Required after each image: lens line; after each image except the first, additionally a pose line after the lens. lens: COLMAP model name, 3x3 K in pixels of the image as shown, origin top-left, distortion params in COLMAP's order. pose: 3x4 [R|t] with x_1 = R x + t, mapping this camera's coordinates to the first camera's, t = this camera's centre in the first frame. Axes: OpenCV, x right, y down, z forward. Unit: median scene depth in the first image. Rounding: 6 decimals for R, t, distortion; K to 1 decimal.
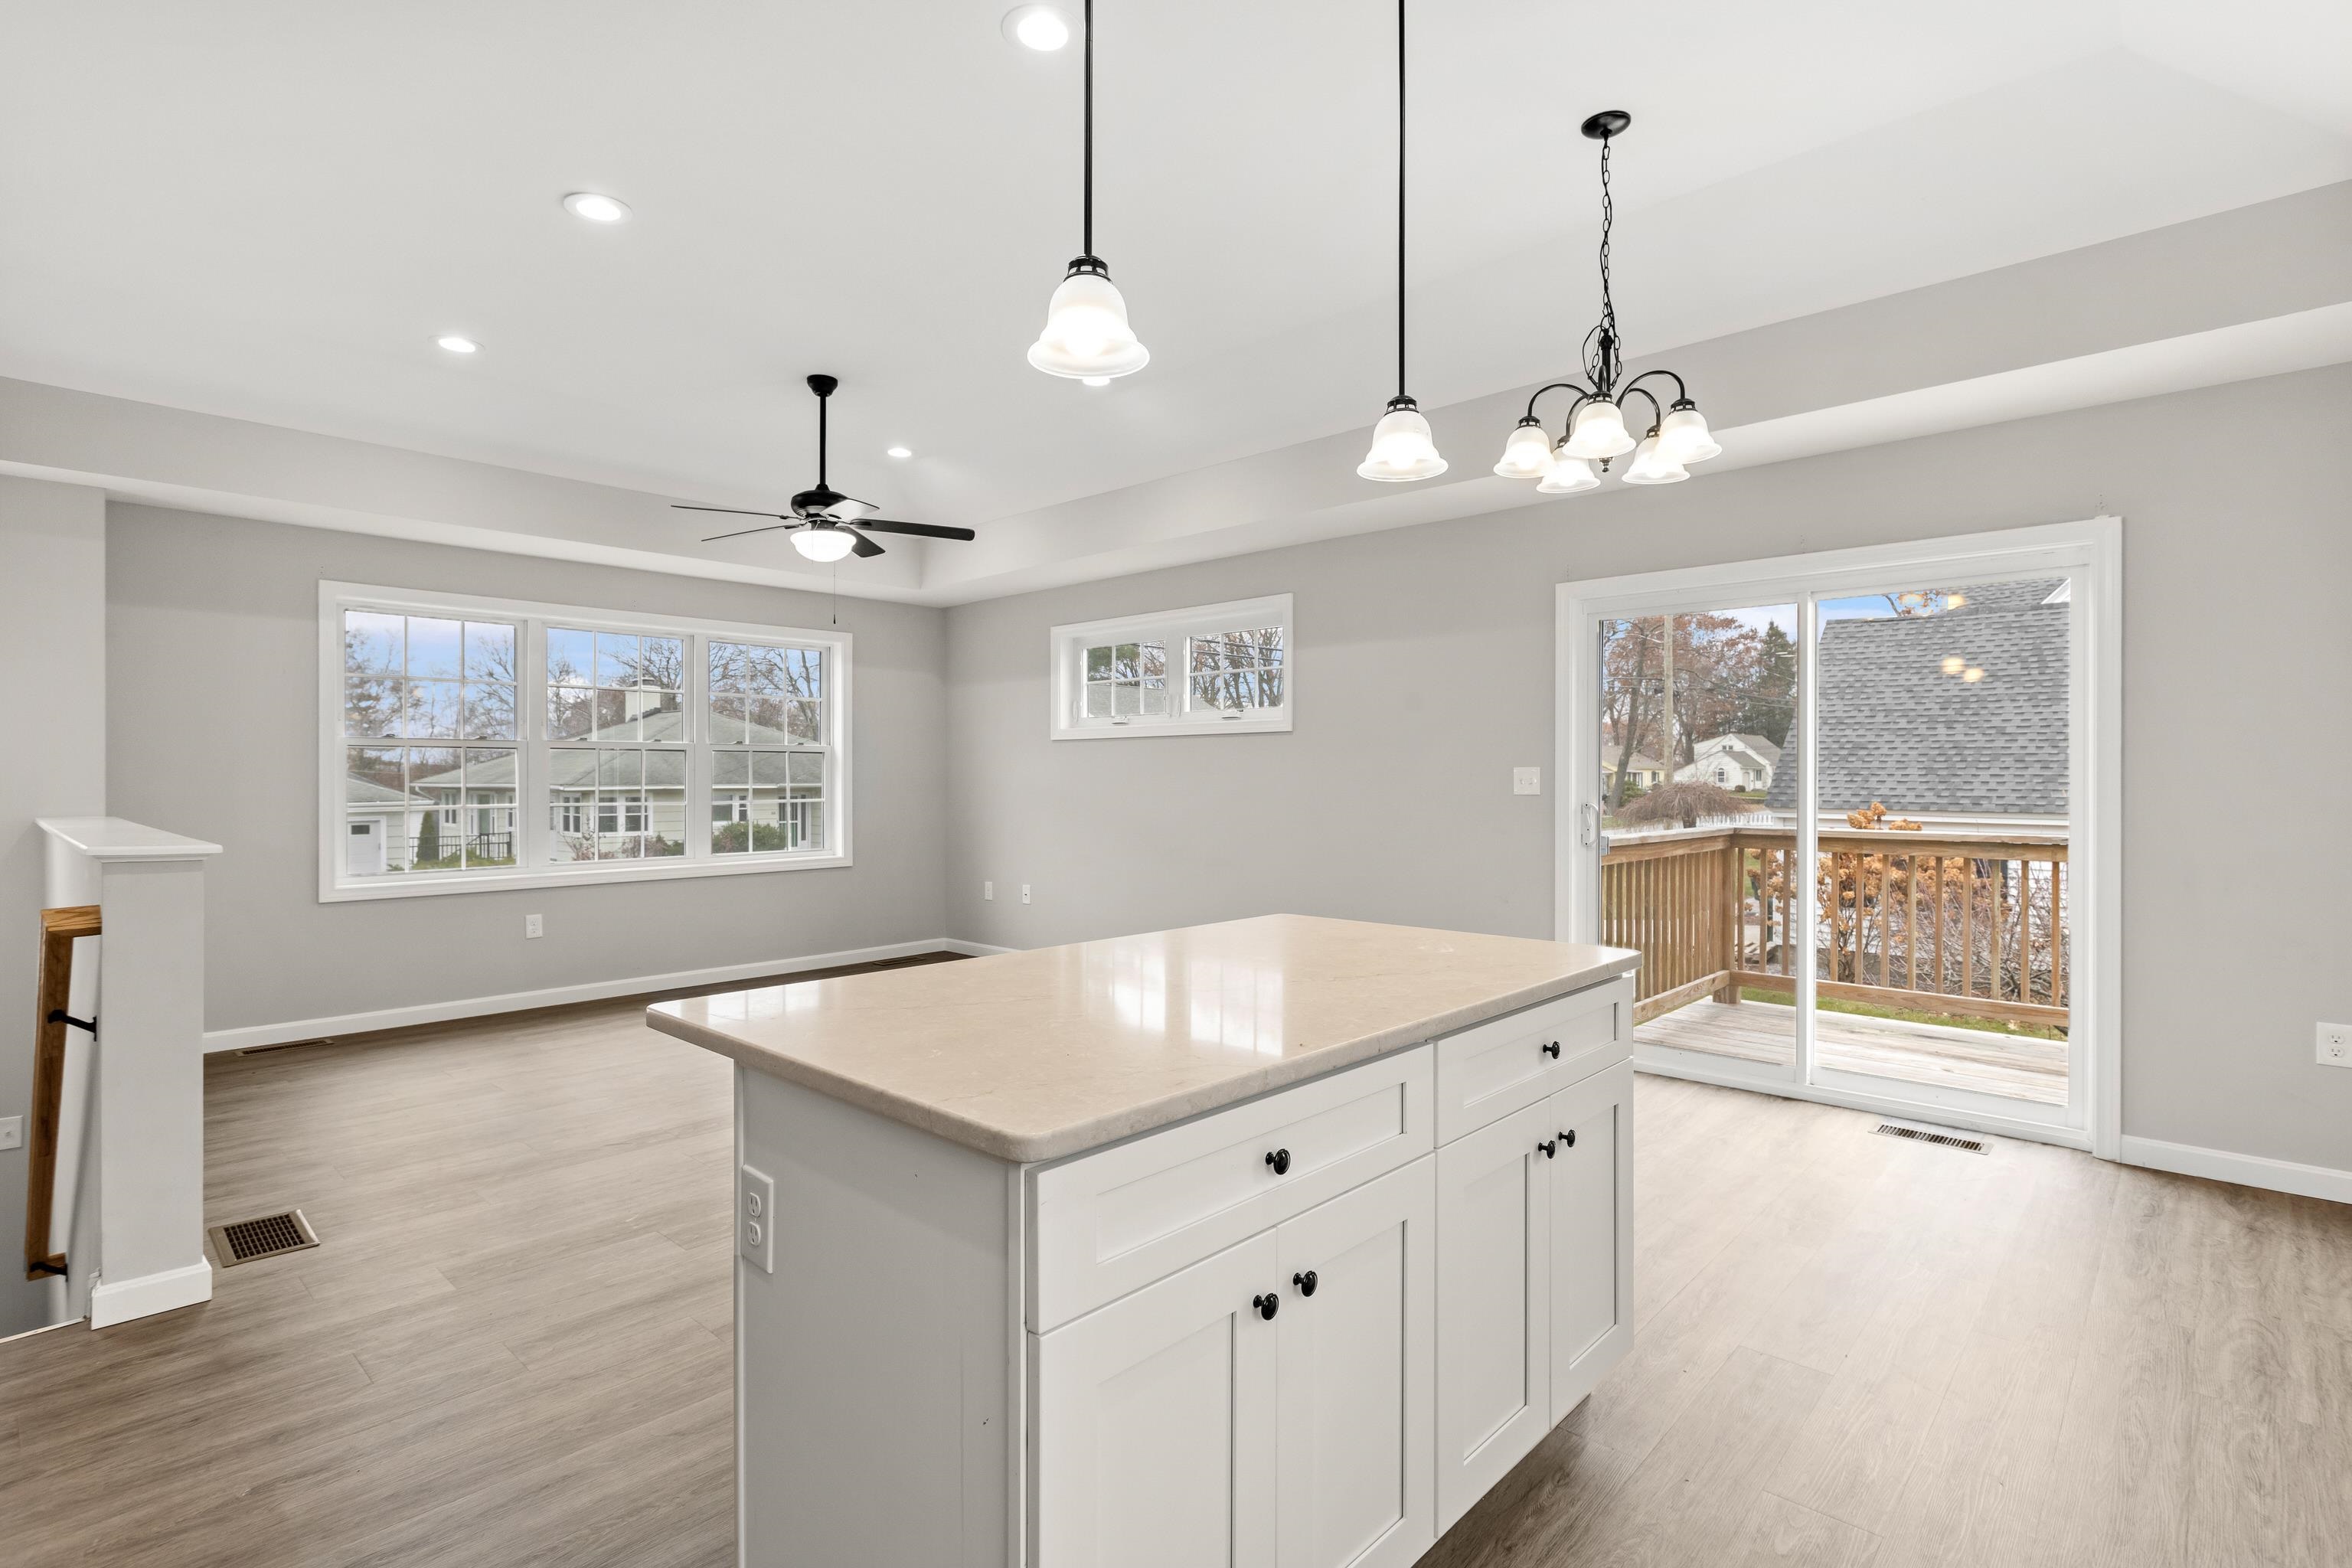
lens RADIAL K [[1119.5, 0, 1185.4], [0, 1119.5, 776.1], [0, 0, 1]] dist [0.001507, -0.000110]
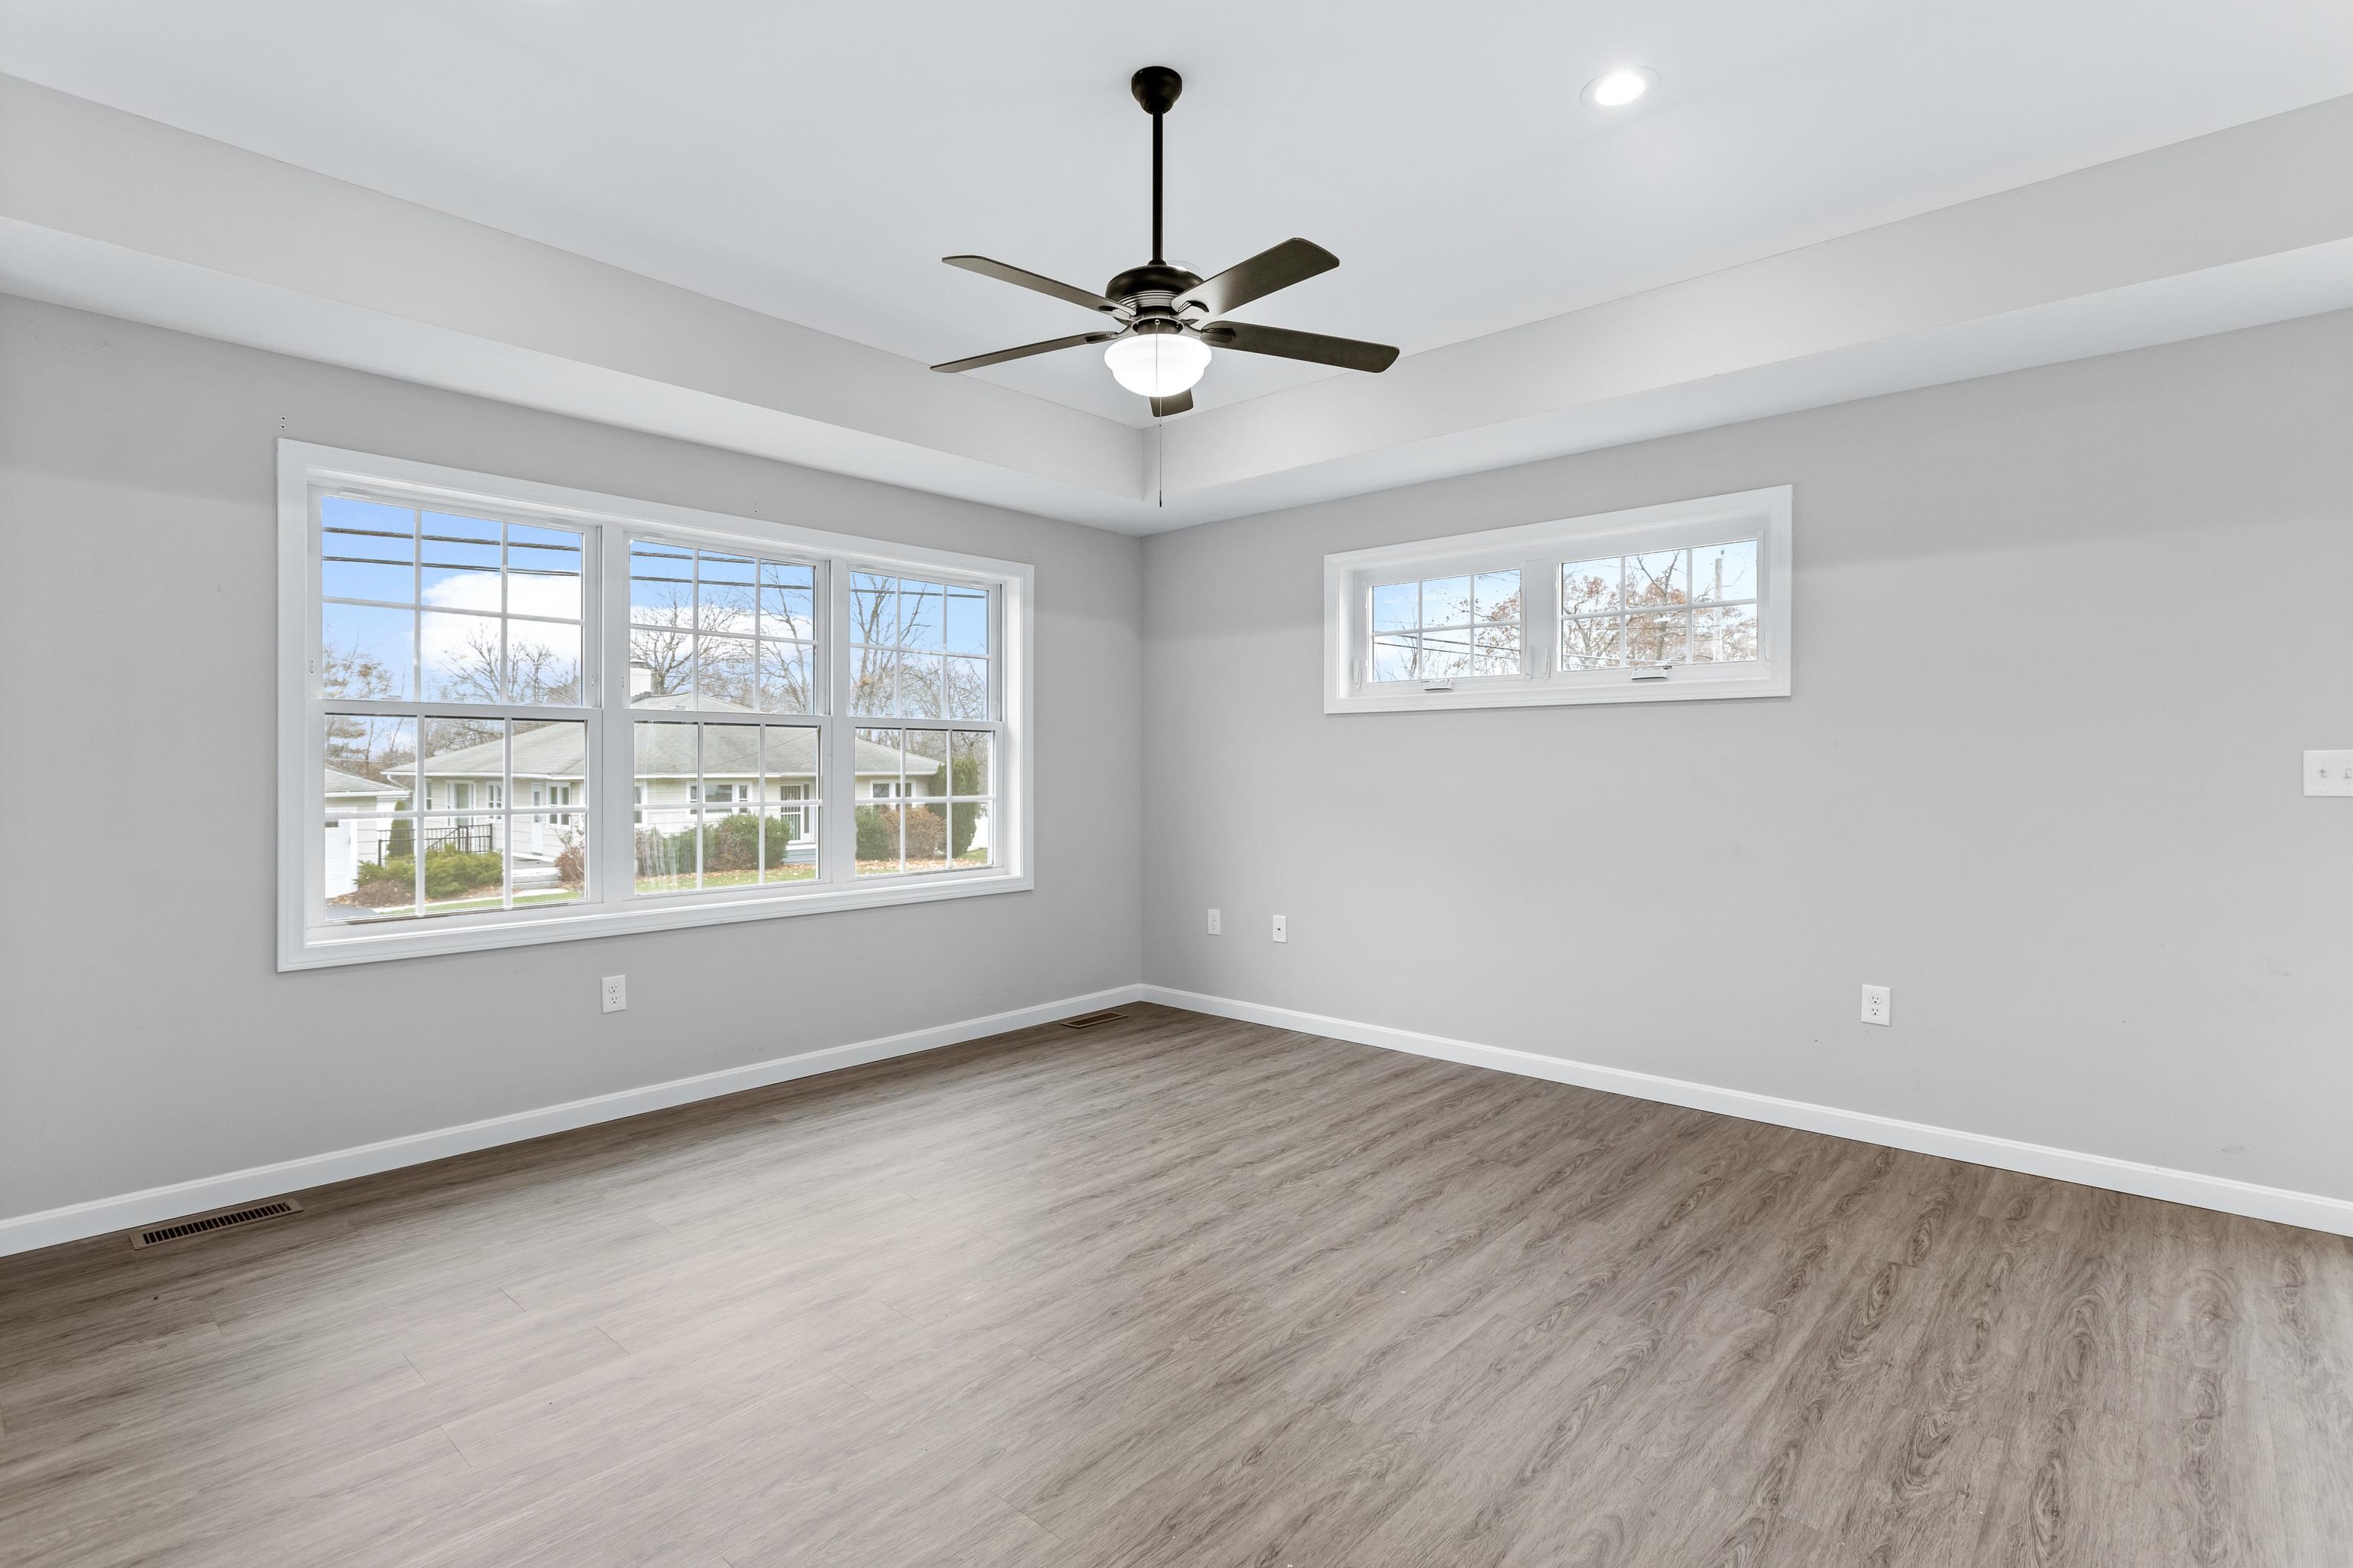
lens RADIAL K [[1120.0, 0, 1187.6], [0, 1120.0, 767.5], [0, 0, 1]] dist [0.001507, -0.000110]
pose [[0.999785, 0.002118, 0.020626, -0.229932], [-0.002146, 0.999997, 0.001350, 0.001208], [-0.020623, -0.001394, 0.999786, 0.300755]]
